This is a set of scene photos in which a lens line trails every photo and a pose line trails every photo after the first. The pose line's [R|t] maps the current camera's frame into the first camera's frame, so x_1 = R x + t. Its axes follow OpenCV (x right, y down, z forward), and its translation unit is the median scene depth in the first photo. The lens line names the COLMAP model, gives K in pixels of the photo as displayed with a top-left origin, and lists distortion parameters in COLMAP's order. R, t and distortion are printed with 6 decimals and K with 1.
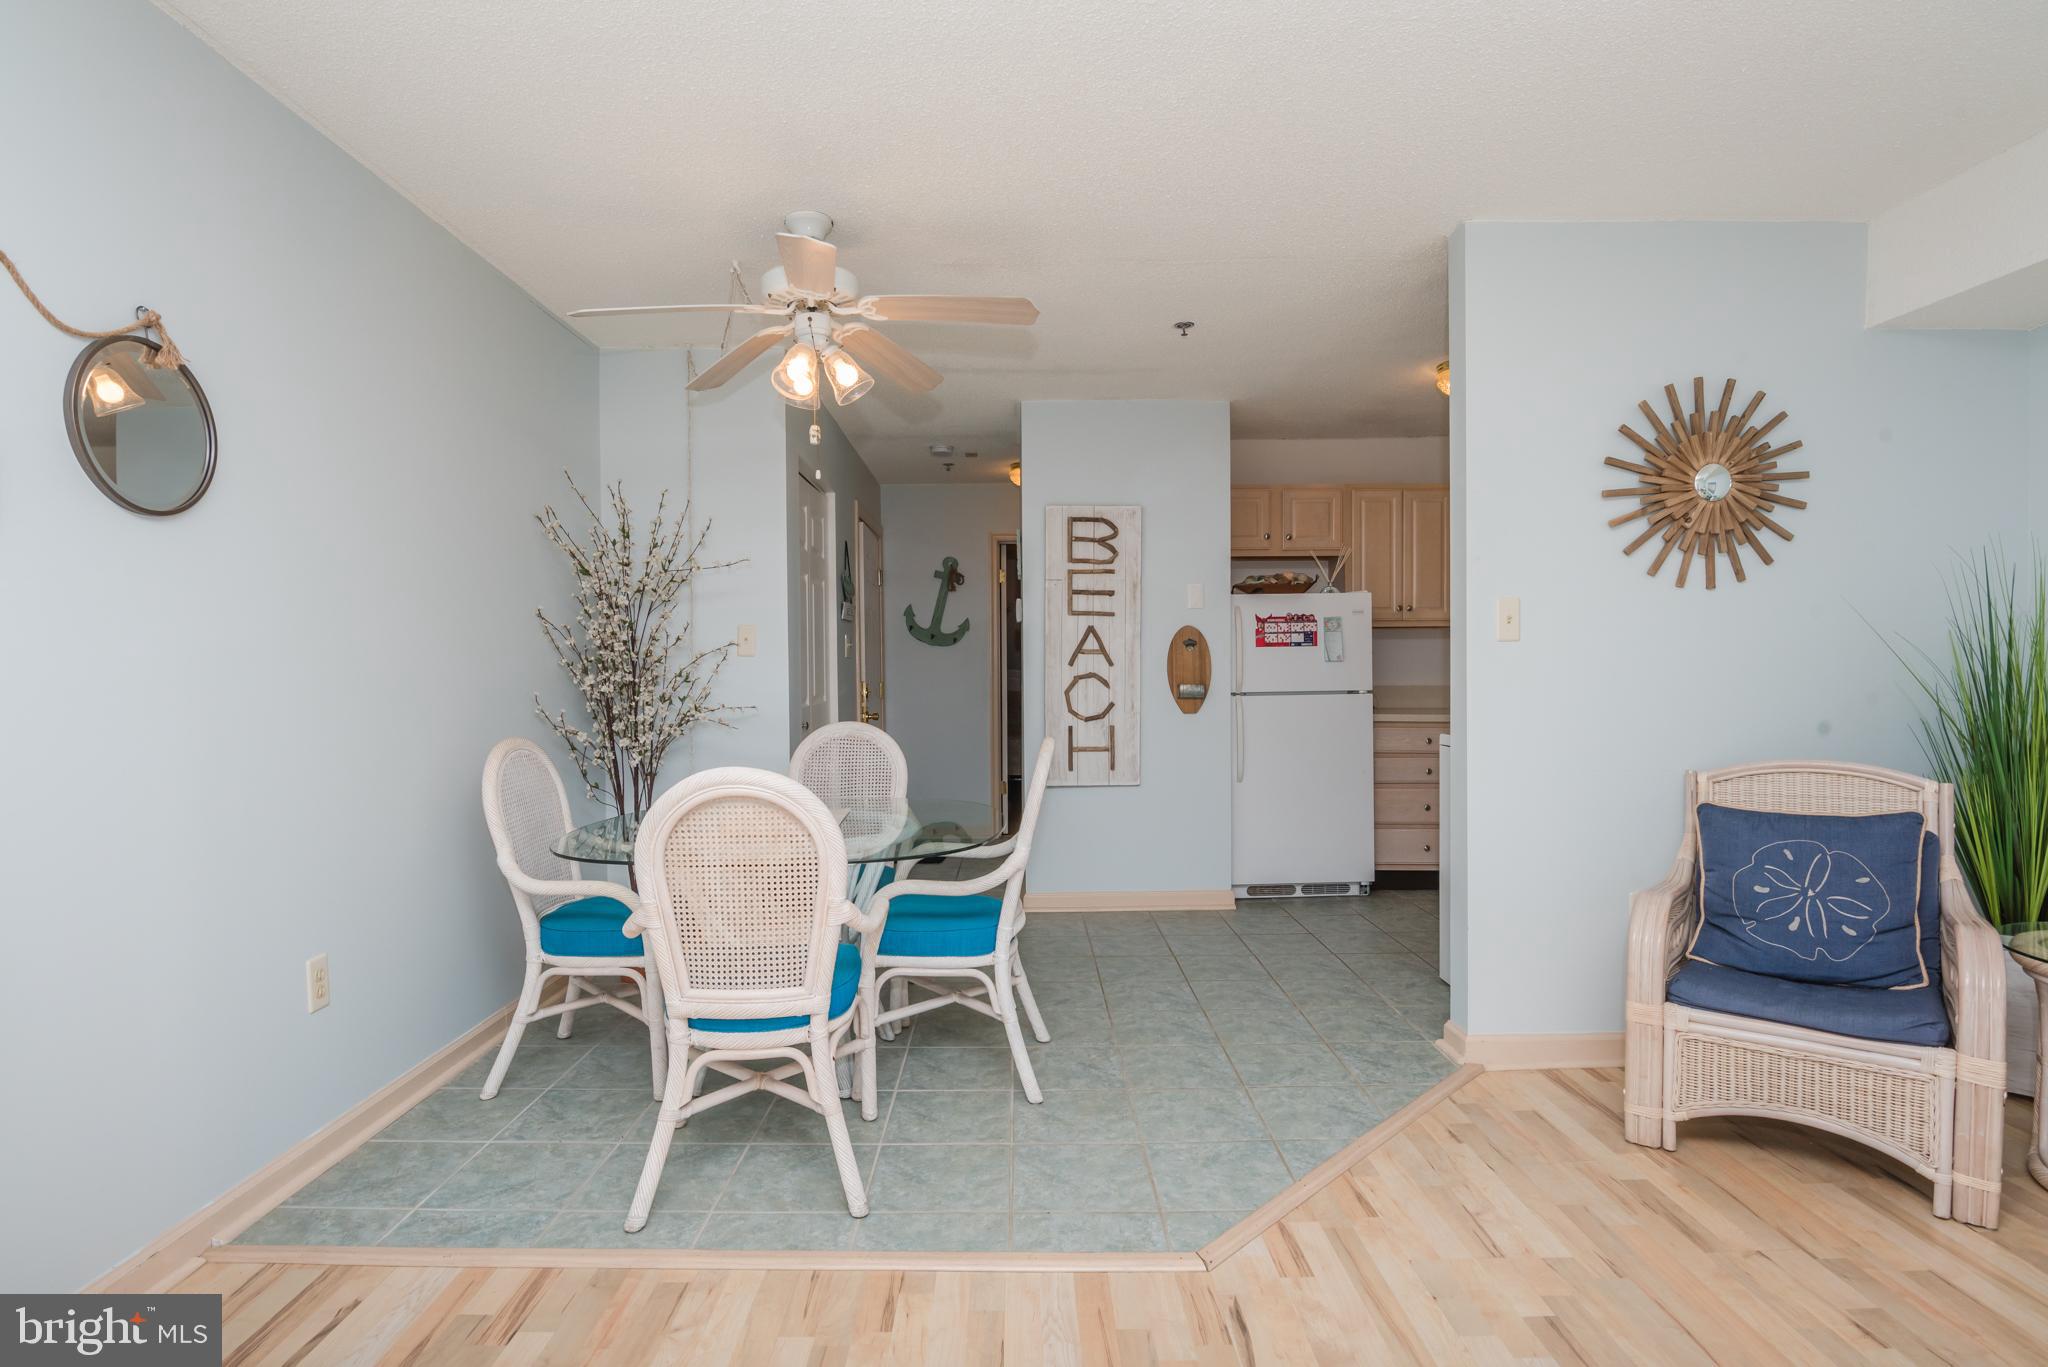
lens RADIAL K [[1031.9, 0, 1024.3], [0, 1031.9, 693.2], [0, 0, 1]] dist [-0.019745, -0.001071]
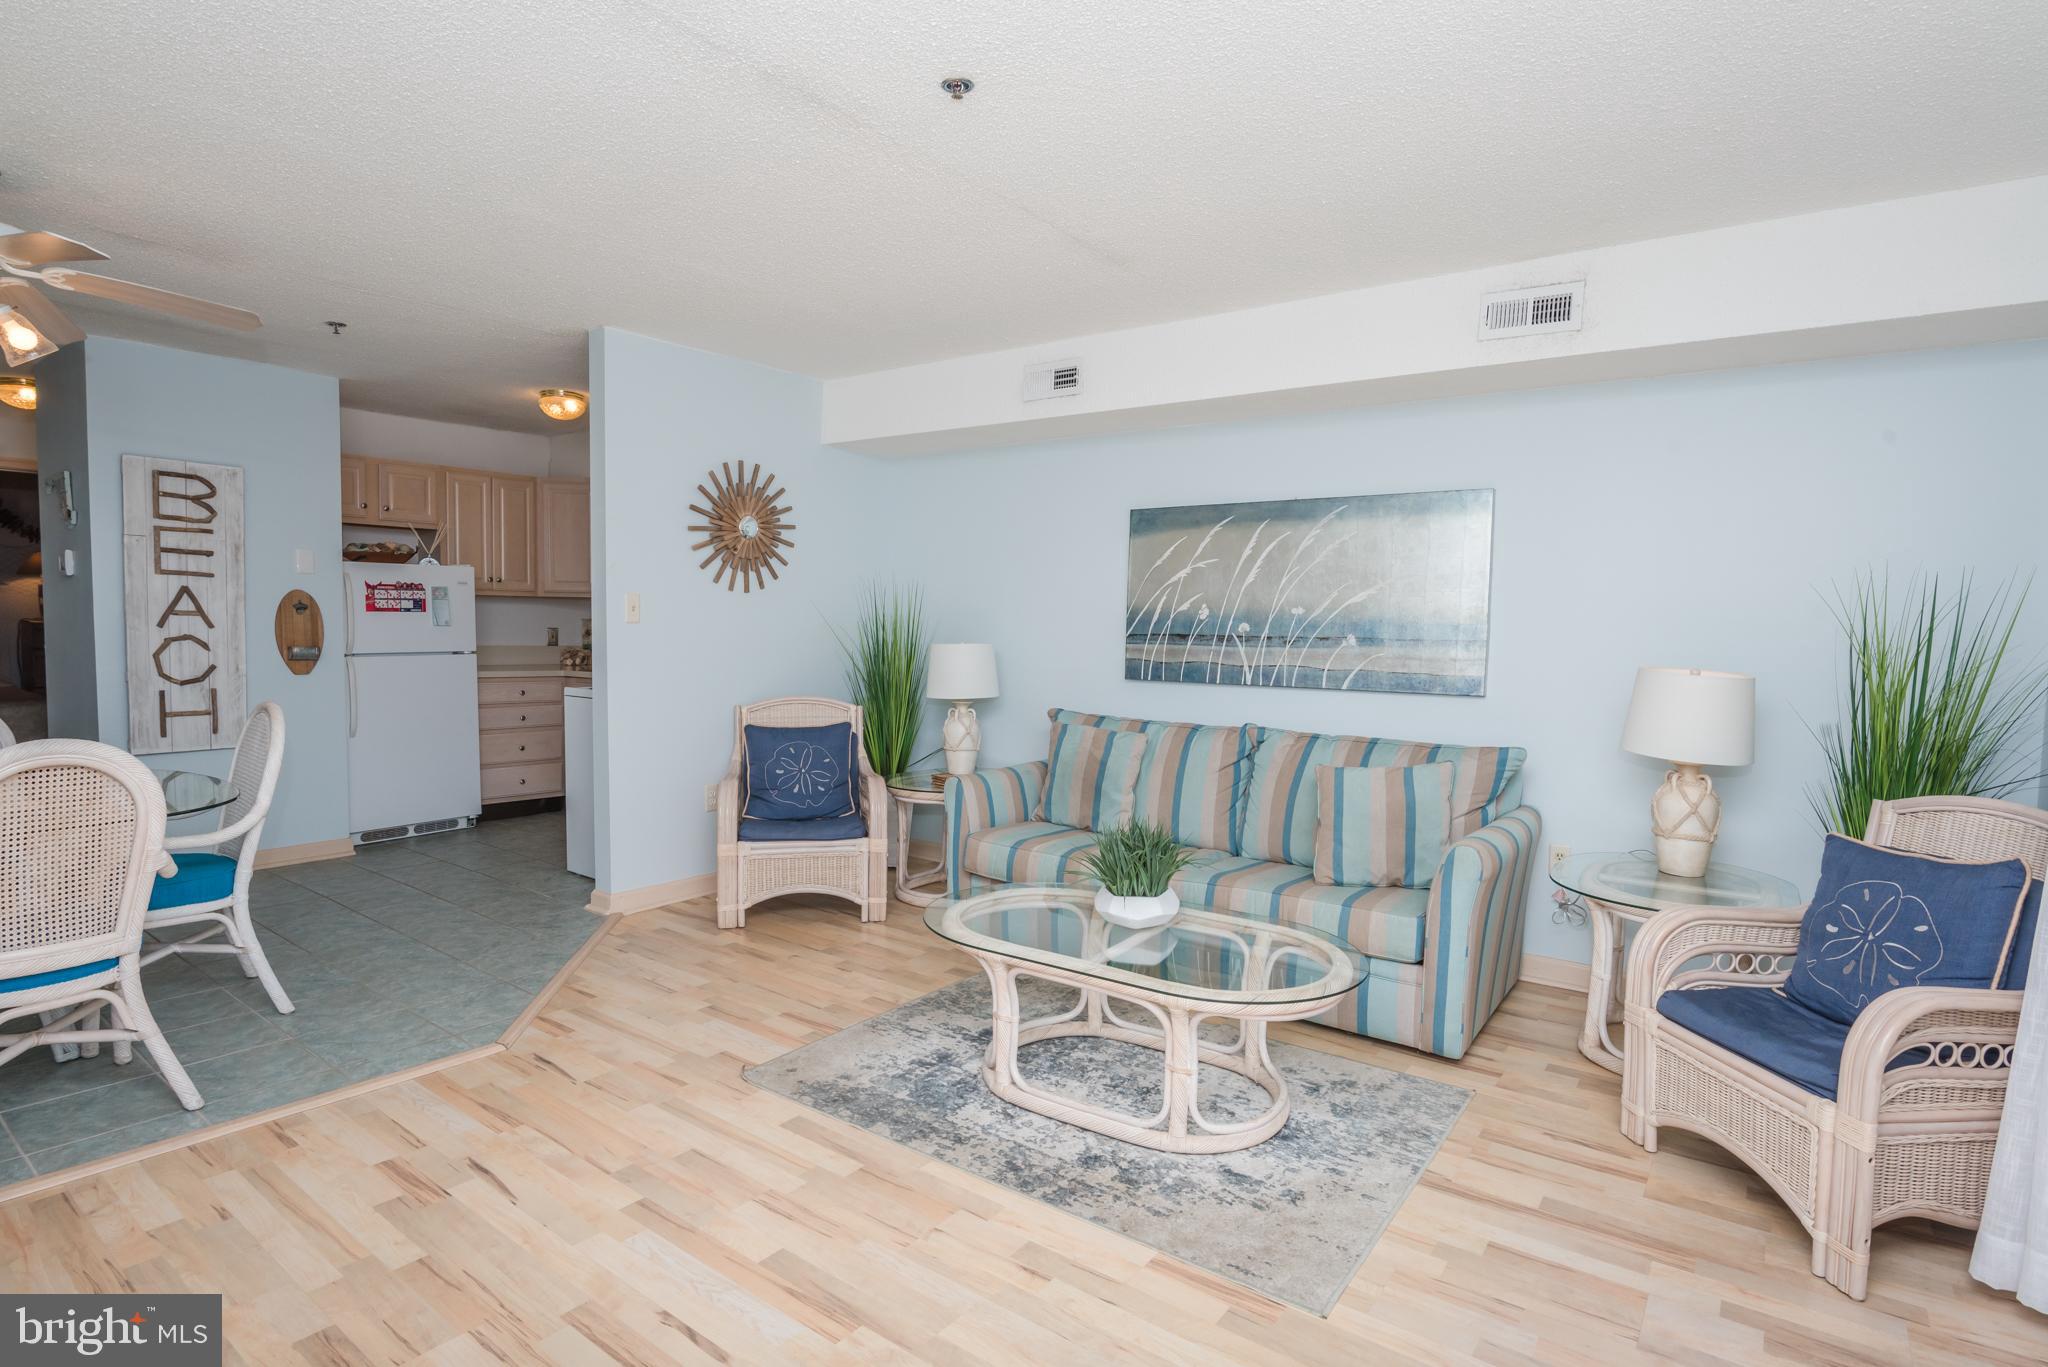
lens RADIAL K [[1037.3, 0, 1017.0], [0, 1037.3, 691.6], [0, 0, 1]] dist [-0.018276, 0.000629]
pose [[0.609157, -0.034772, 0.792287, -0.225134], [-0.003988, 0.998891, 0.046906, -0.014776], [-0.793040, -0.031733, 0.608343, -0.206100]]
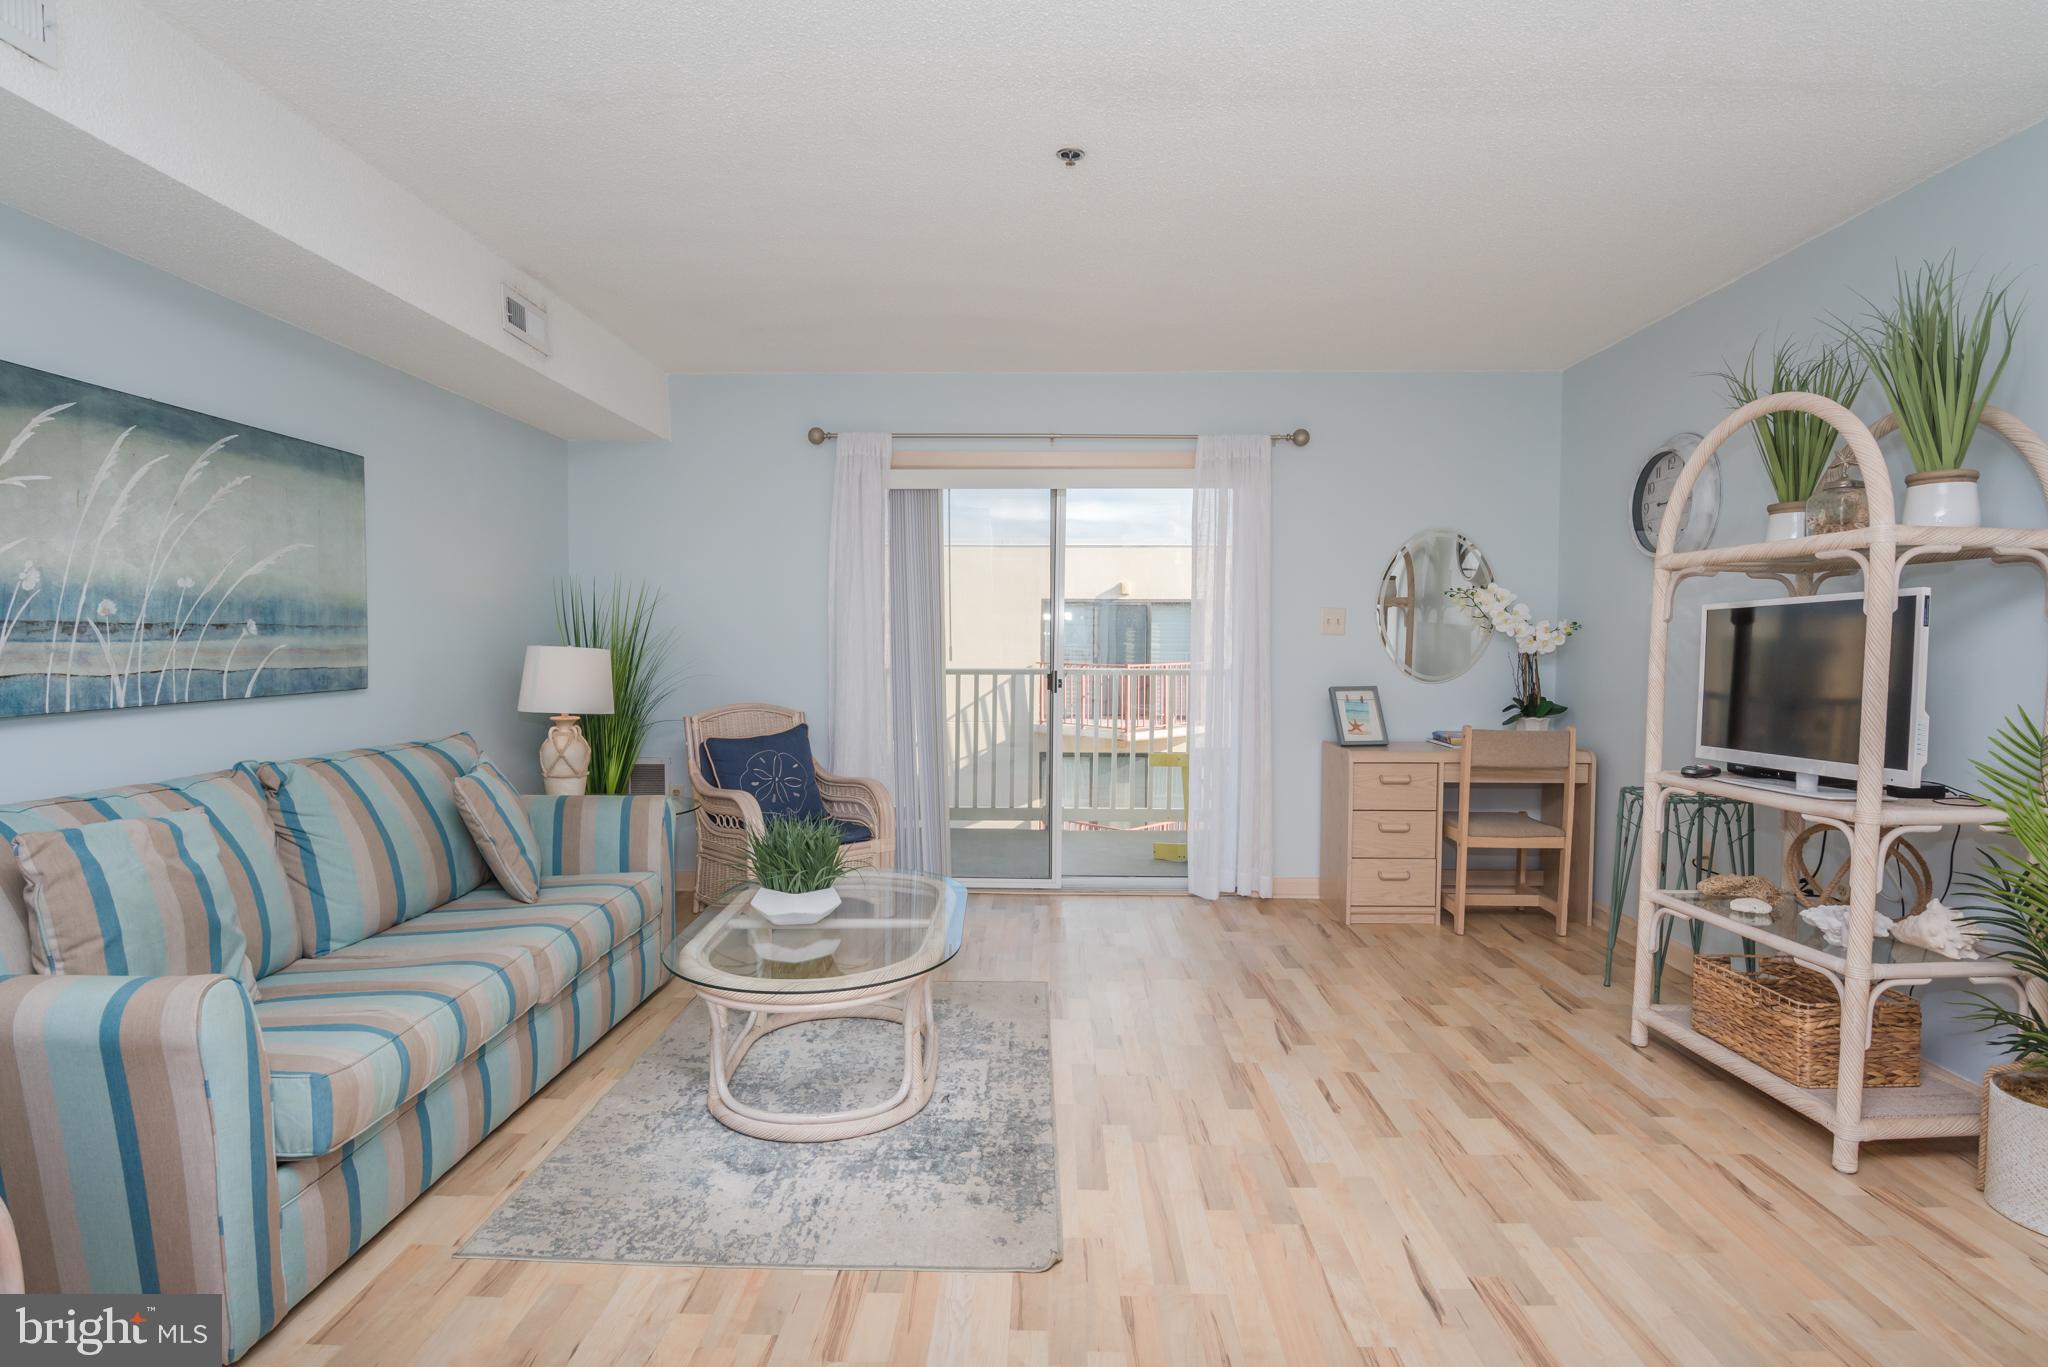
lens RADIAL K [[1030.7, 0, 1022.8], [0, 1030.7, 690.3], [0, 0, 1]] dist [-0.019125, -0.000003]
pose [[-0.999277, 0.000512, 0.038006, 0.138249], [0.003191, 0.997510, 0.070456, -0.022064], [-0.037875, 0.070527, -0.996791, 0.660730]]
